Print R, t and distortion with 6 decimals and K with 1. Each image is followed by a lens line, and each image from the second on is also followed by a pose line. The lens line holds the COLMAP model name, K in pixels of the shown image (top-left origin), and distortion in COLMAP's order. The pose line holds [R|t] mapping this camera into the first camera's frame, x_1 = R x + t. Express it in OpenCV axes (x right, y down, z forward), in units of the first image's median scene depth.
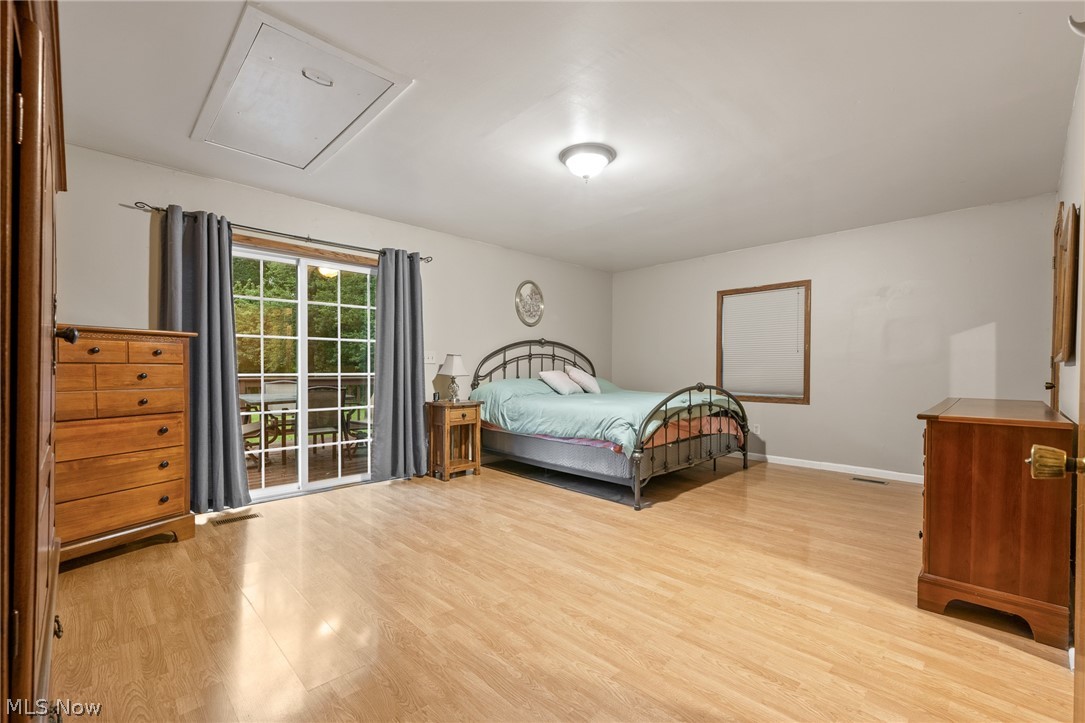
lens RADIAL K [[445.6, 0, 539.2], [0, 445.6, 363.7], [0, 0, 1]] dist [-0.004165, -0.000983]
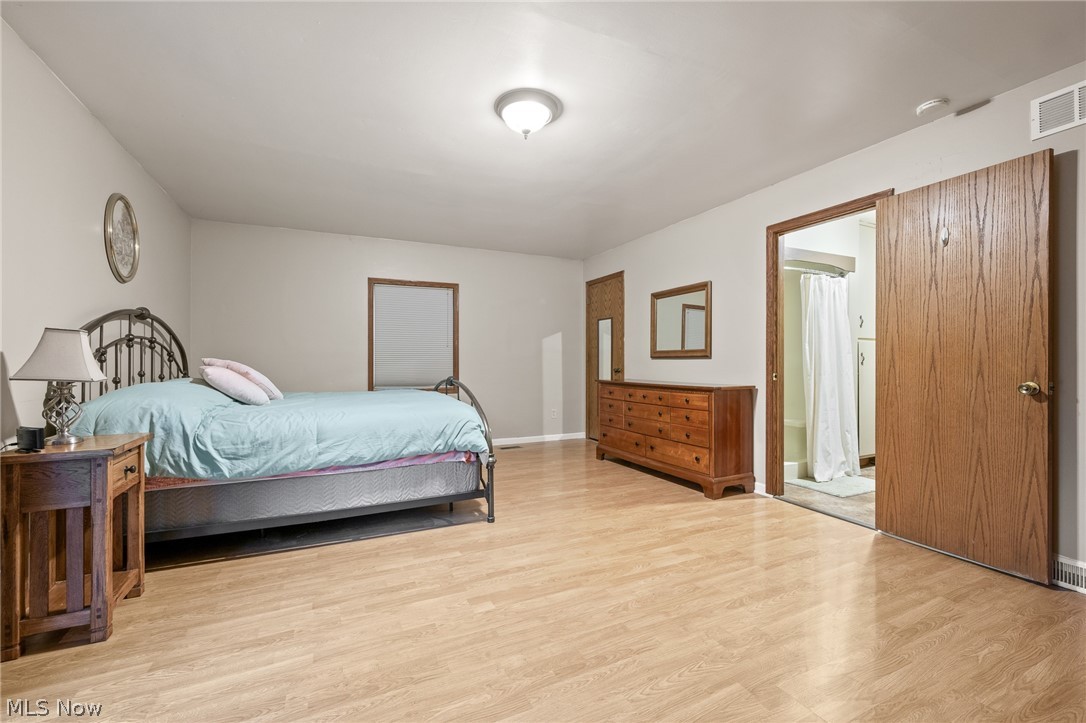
lens RADIAL K [[446.0, 0, 540.6], [0, 446.0, 362.7], [0, 0, 1]] dist [-0.004165, -0.000983]
pose [[0.338928, -0.003273, 0.940807, -0.536527], [-0.002025, 0.999989, 0.004208, 0.010115], [-0.940810, -0.003331, 0.338918, 0.574289]]
